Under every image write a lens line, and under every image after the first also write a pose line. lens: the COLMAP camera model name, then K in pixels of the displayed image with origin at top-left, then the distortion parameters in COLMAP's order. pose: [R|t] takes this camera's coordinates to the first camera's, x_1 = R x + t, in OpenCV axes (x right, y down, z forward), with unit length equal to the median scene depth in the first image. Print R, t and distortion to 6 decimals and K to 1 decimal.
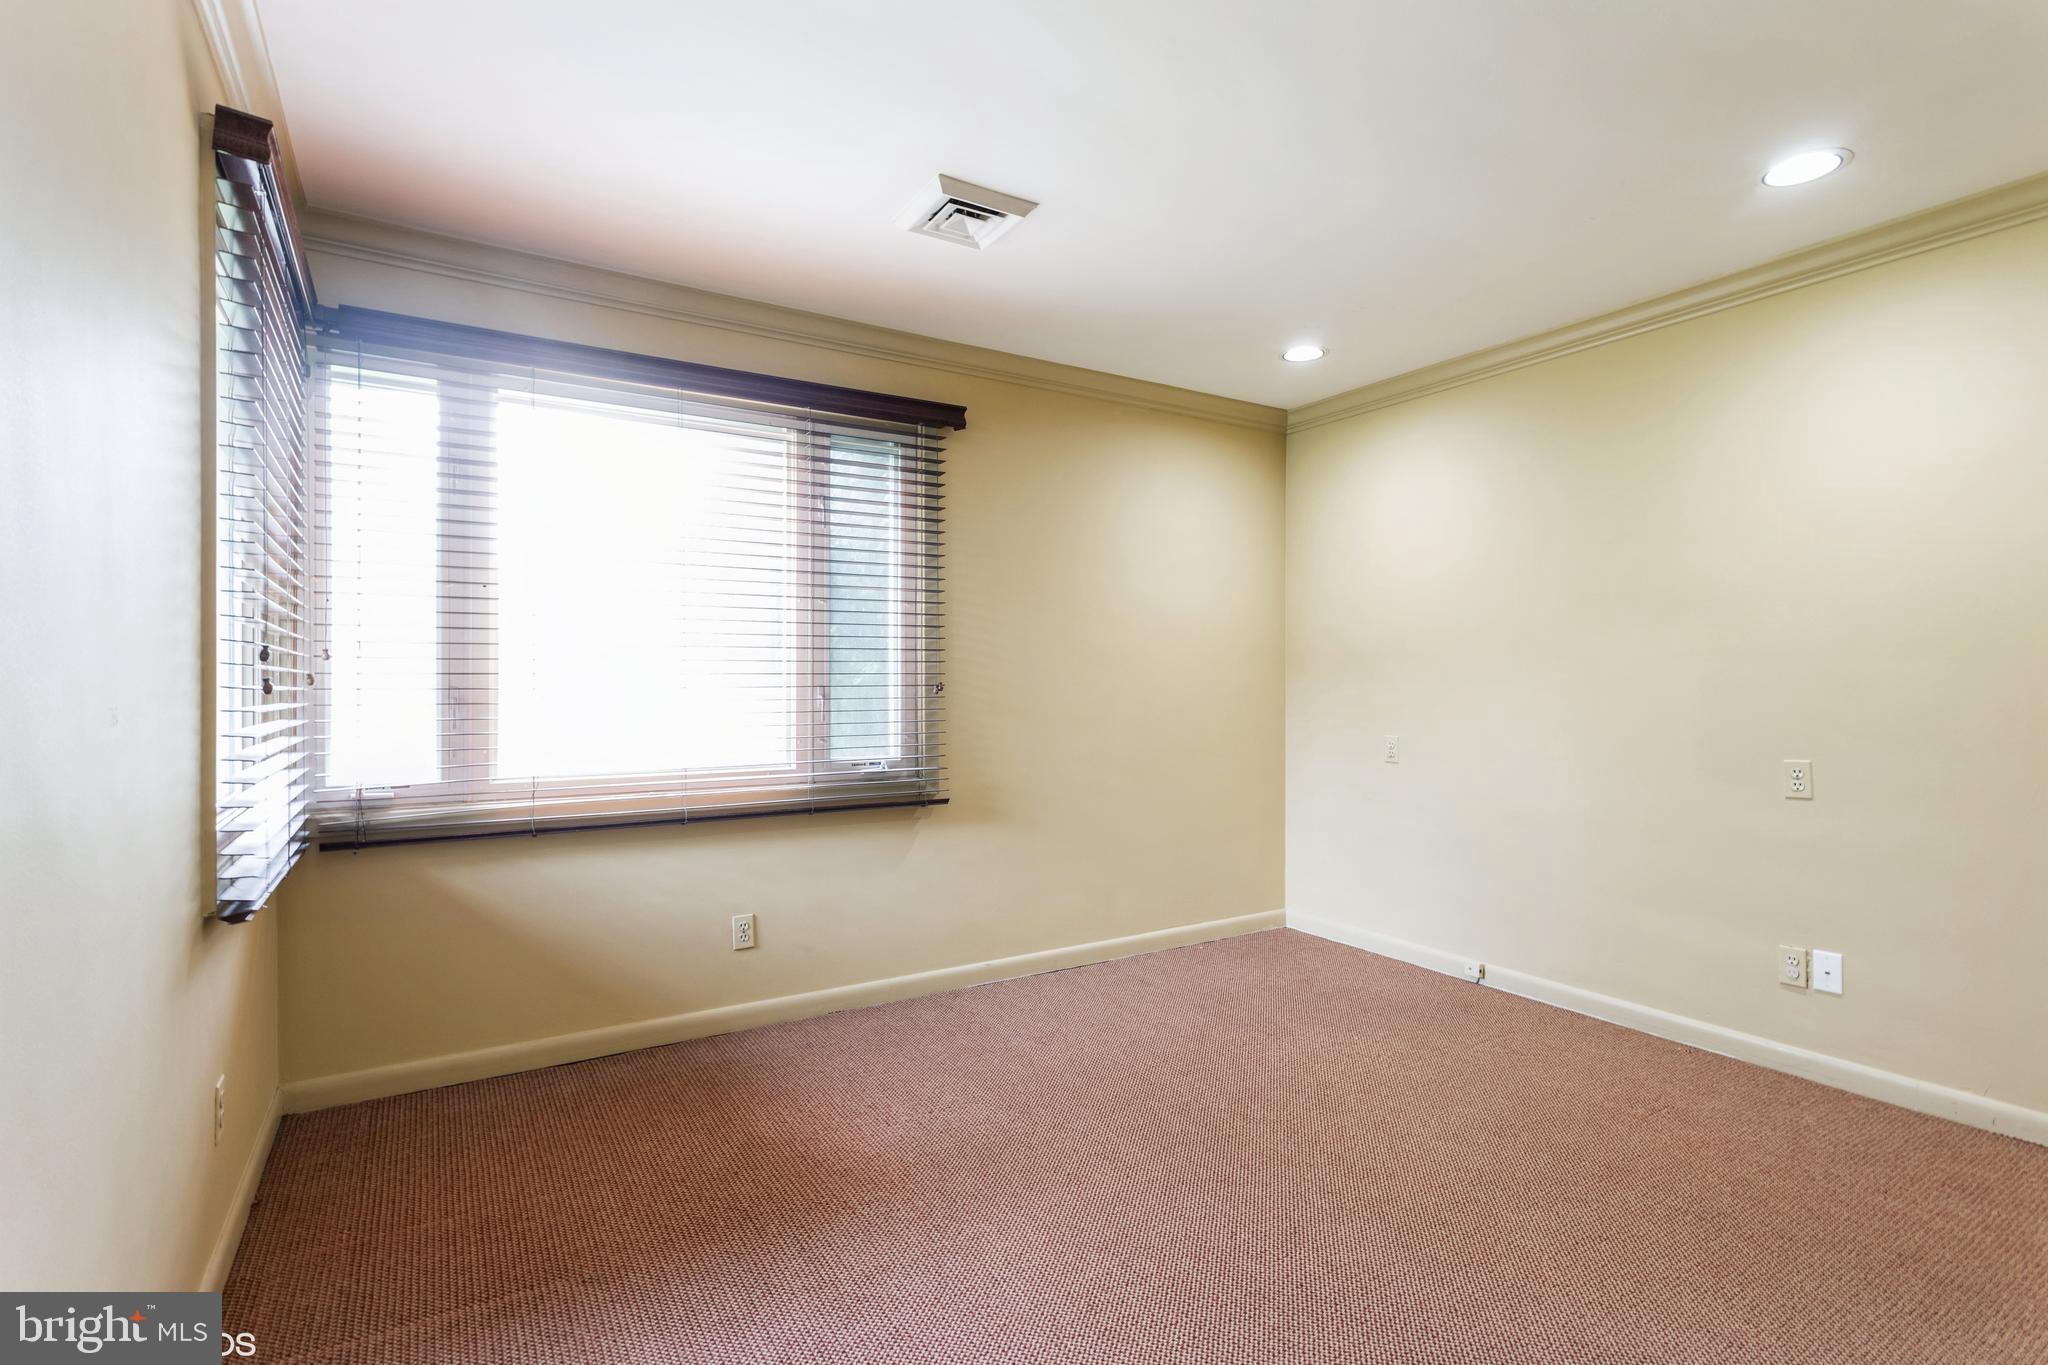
lens RADIAL K [[981.4, 0, 1025.5], [0, 981.4, 685.5], [0, 0, 1]] dist [0.003931, 0.004371]
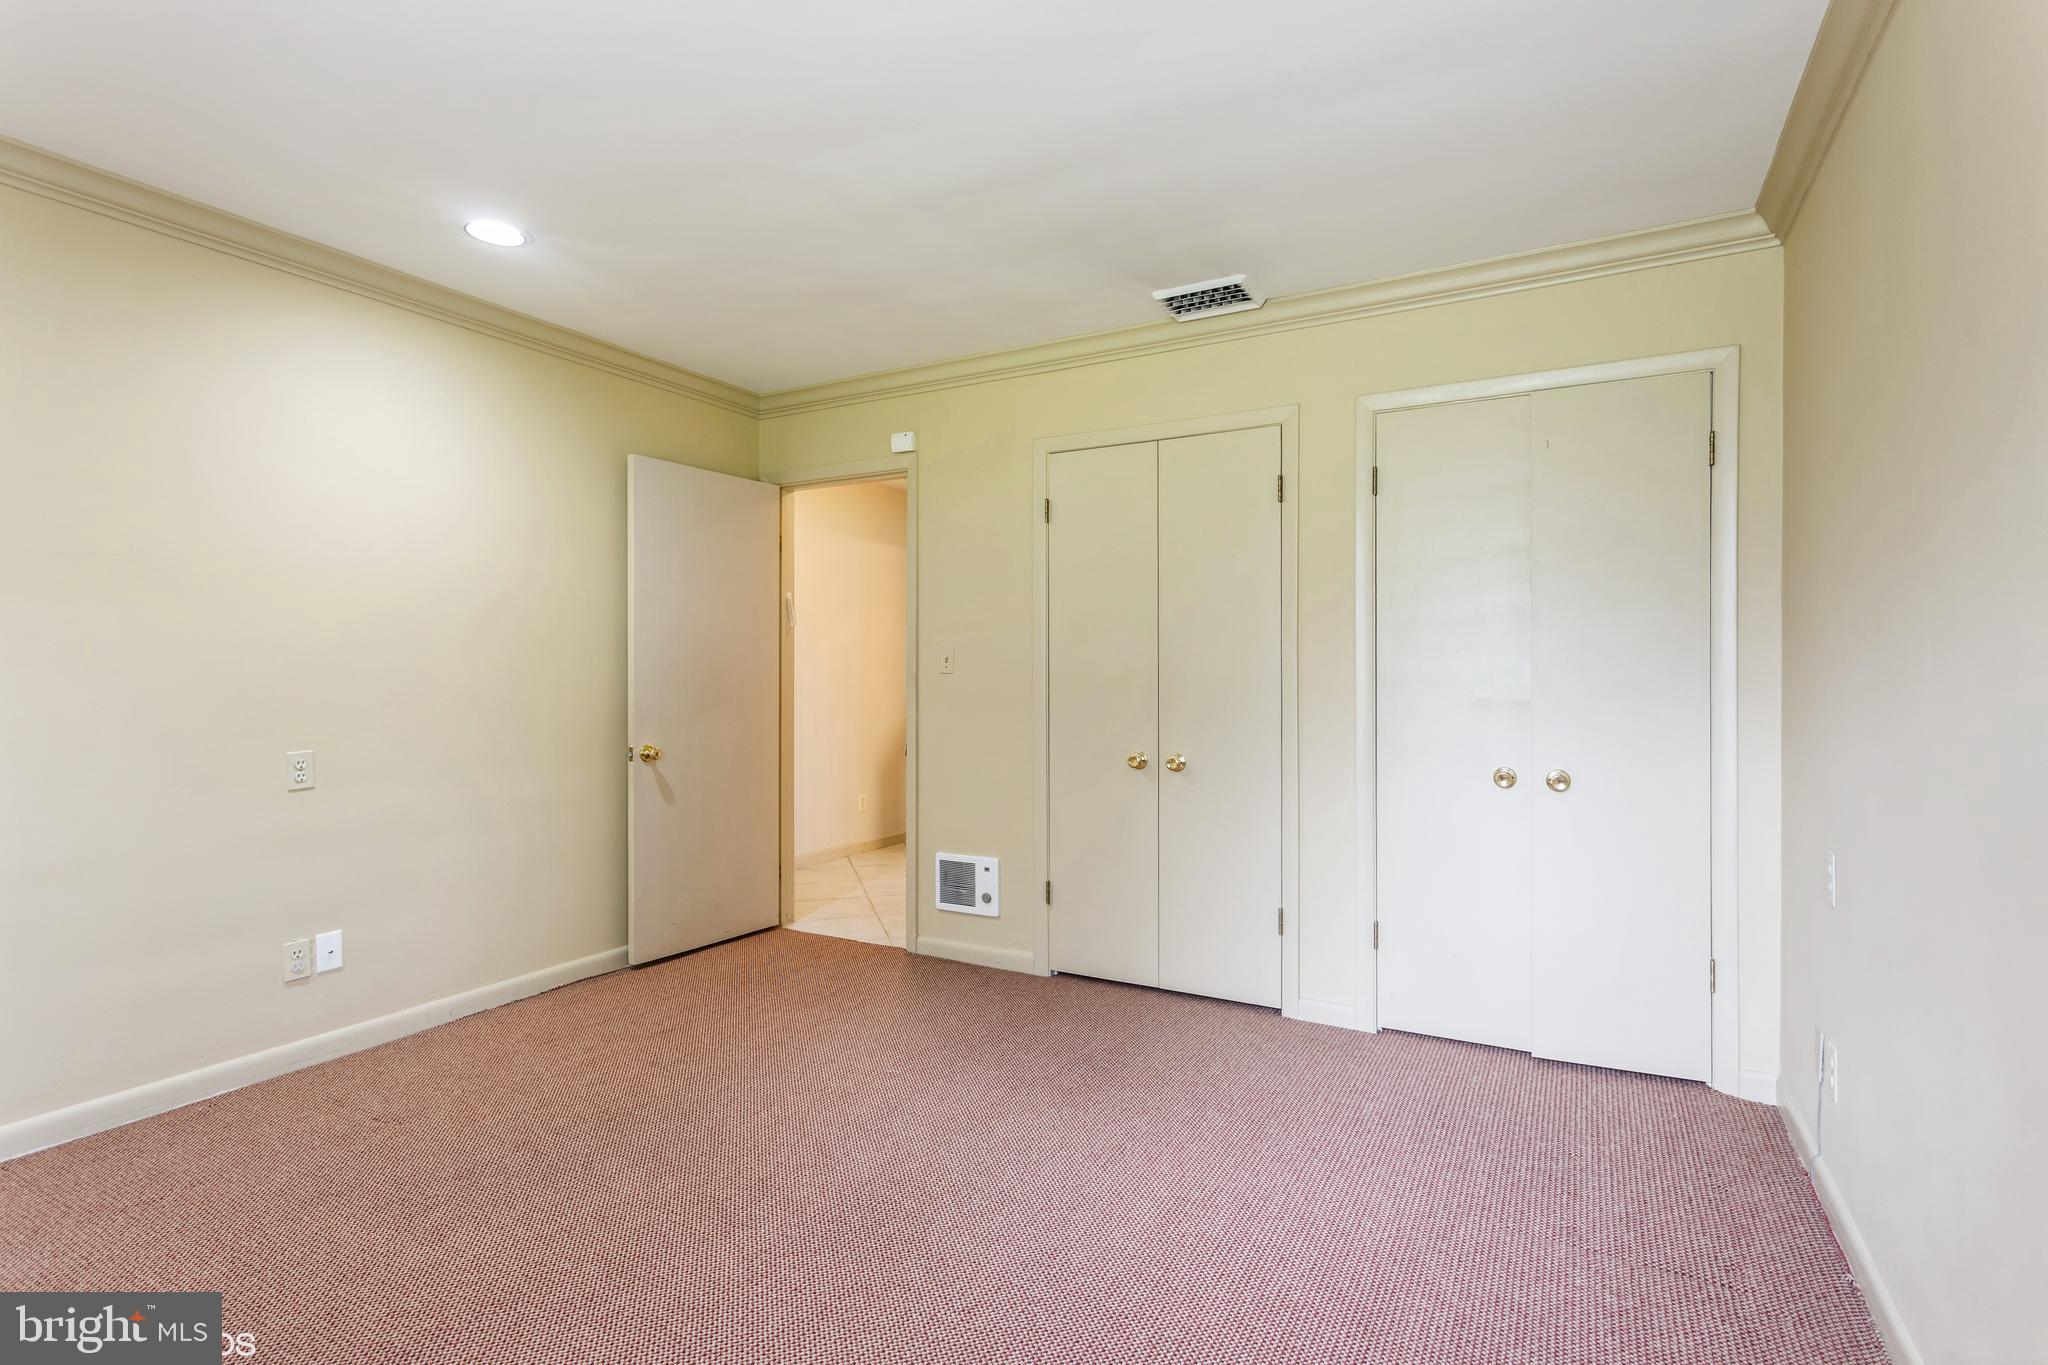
lens RADIAL K [[981.4, 0, 1025.3], [0, 981.4, 674.8], [0, 0, 1]] dist [0.003931, 0.004371]
pose [[-0.486852, 0.007497, 0.873452, -0.451642], [0.012257, 0.999923, -0.001751, 0.009907], [-0.873398, 0.009854, -0.486907, 0.858316]]
